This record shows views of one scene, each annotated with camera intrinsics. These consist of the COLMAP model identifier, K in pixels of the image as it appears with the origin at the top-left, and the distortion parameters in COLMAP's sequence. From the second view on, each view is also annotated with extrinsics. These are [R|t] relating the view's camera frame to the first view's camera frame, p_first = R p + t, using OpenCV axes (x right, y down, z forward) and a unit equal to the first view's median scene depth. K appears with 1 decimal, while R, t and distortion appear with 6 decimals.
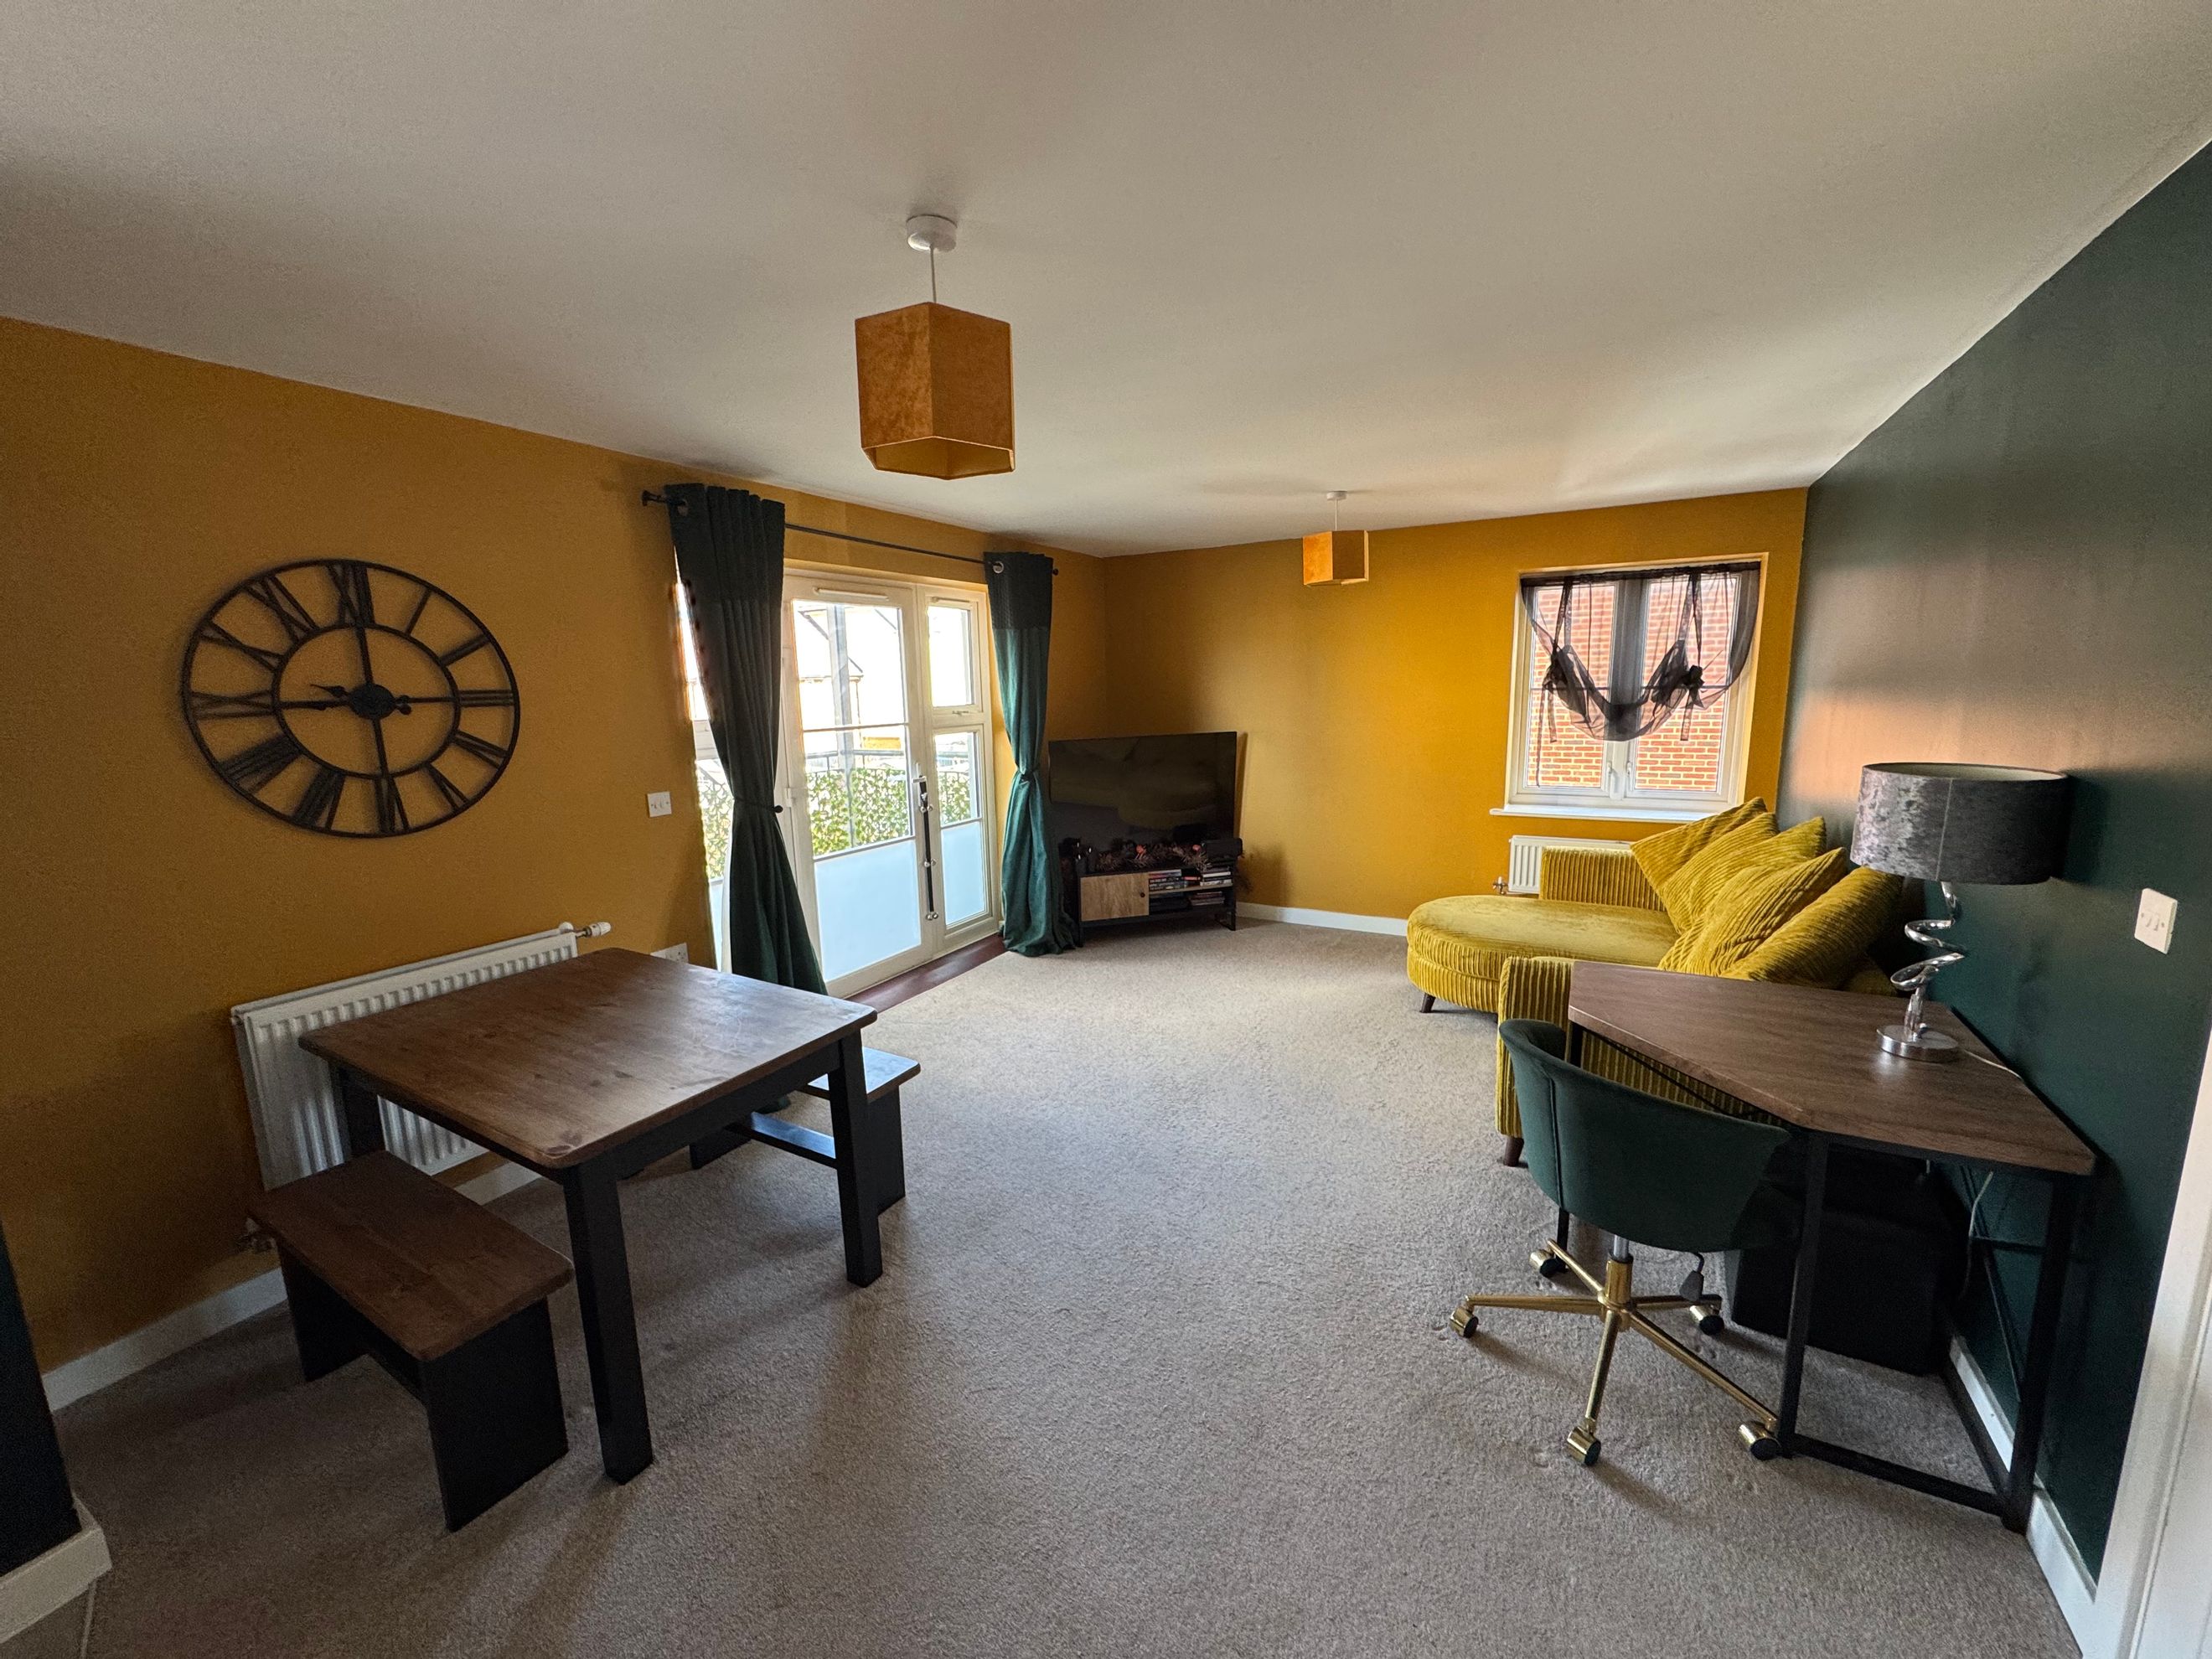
lens RADIAL K [[878.1, 0, 1107.1], [0, 878.1, 828.3], [0, 0, 1]] dist [-0.008008, 0.000997]
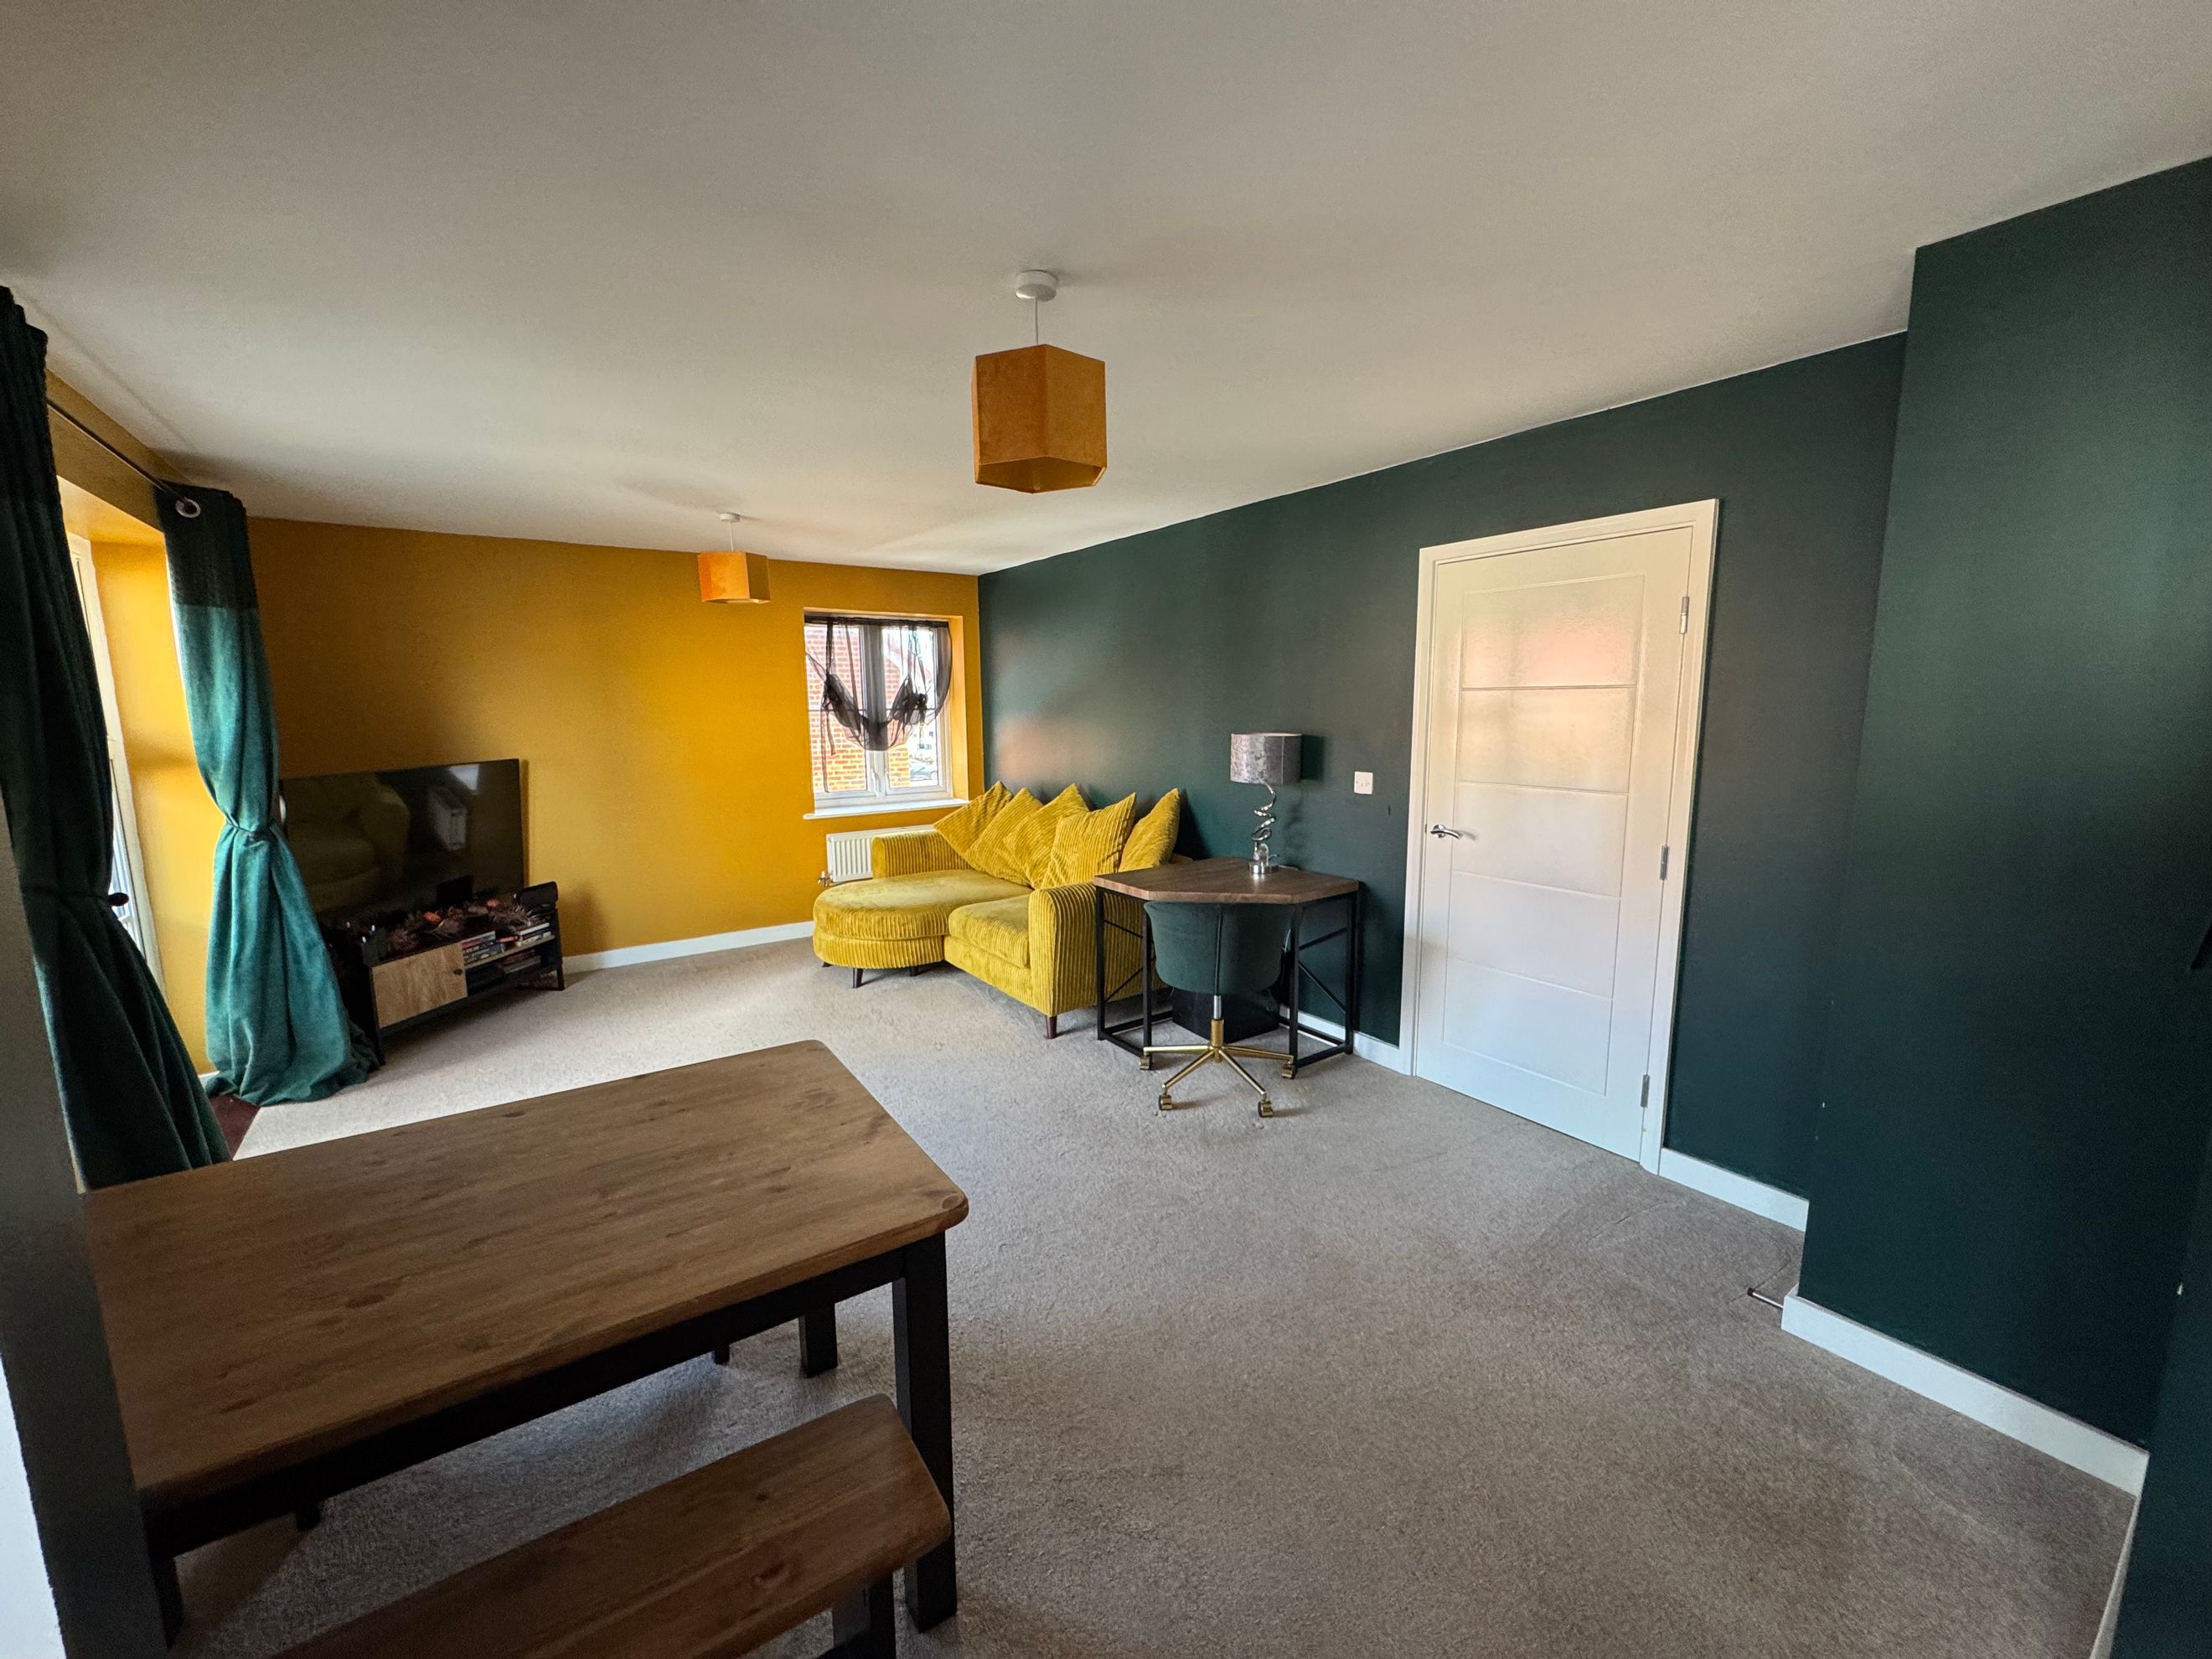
lens RADIAL K [[878.1, 0, 1107.1], [0, 878.1, 828.3], [0, 0, 1]] dist [-0.008008, 0.000997]
pose [[0.433442, -0.108174, 0.894666, -0.416289], [0.149425, 0.987654, 0.047025, 0.000489], [-0.888707, 0.113303, 0.444254, 0.152133]]
